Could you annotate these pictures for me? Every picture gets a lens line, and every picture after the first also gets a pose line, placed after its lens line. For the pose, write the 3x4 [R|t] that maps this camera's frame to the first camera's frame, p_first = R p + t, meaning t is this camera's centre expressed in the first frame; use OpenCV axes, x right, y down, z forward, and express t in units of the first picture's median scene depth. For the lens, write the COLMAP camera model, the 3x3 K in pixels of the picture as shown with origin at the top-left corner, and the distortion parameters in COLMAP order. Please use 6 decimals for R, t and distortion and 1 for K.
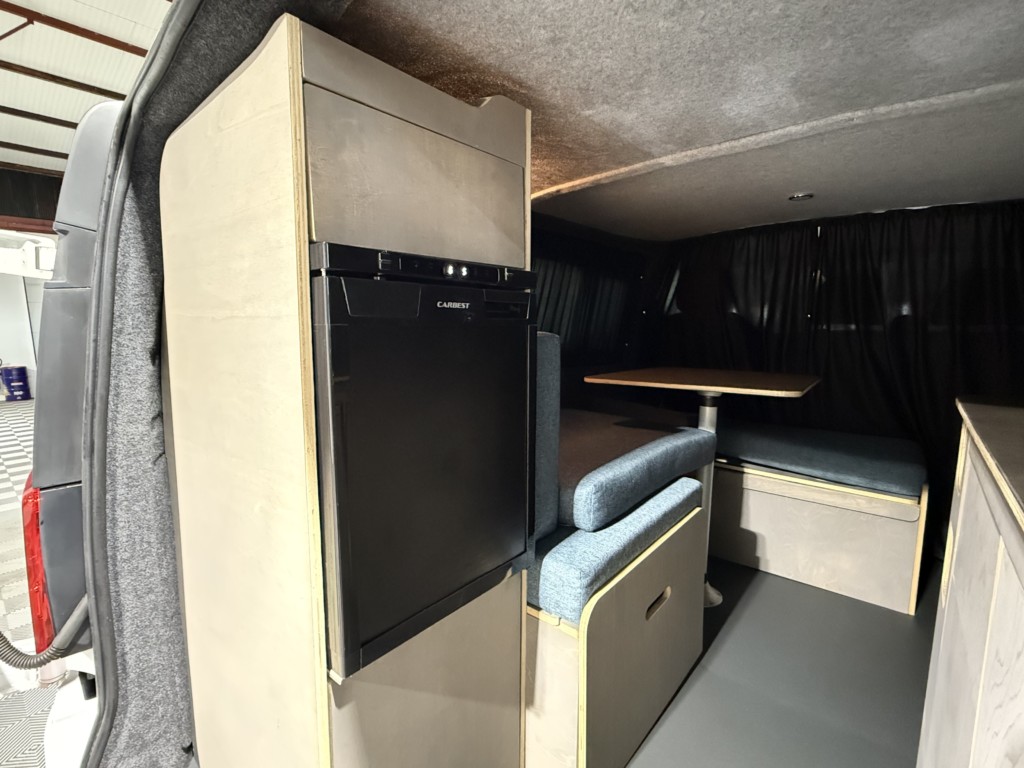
lens RADIAL K [[474.2, 0, 512.0], [0, 474.2, 384.0], [0, 0, 1]] dist [-0.000876, -0.000094]
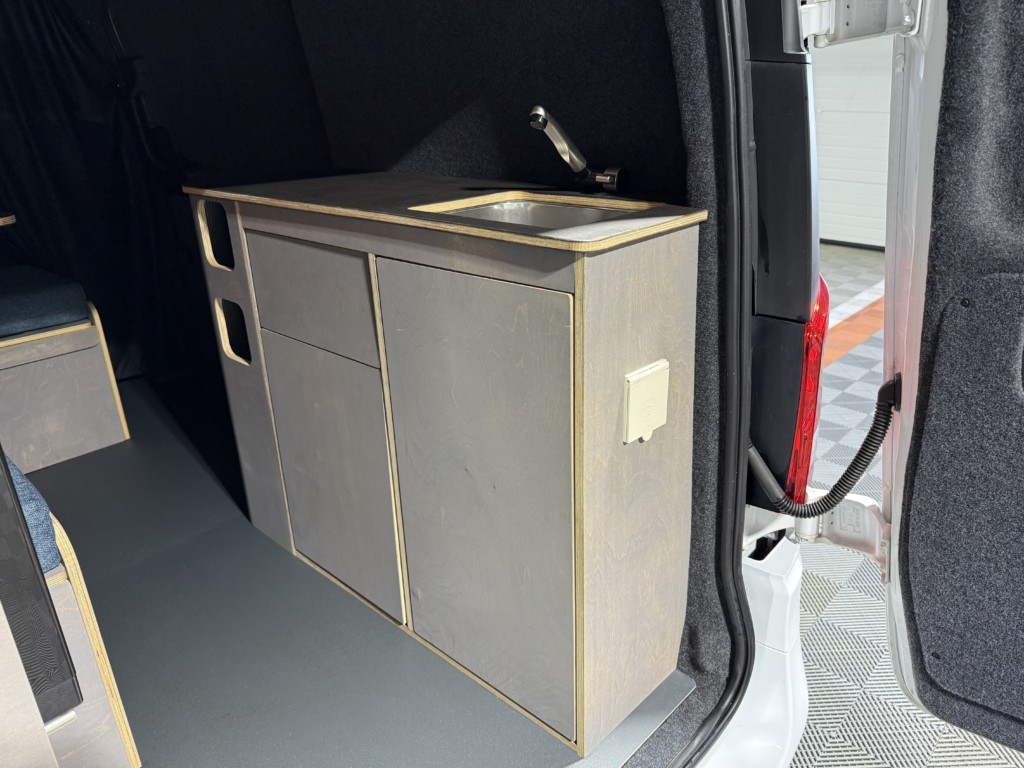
lens RADIAL K [[731.0, 0, 512.0], [0, 731.0, 384.0], [0, 0, 1]] dist [-0.000112, -0.000535]
pose [[0.031598, -0.391576, 0.919603, -0.427131], [0.154031, 0.910979, 0.382611, -0.050134], [-0.987561, 0.129557, 0.089100, 0.103371]]
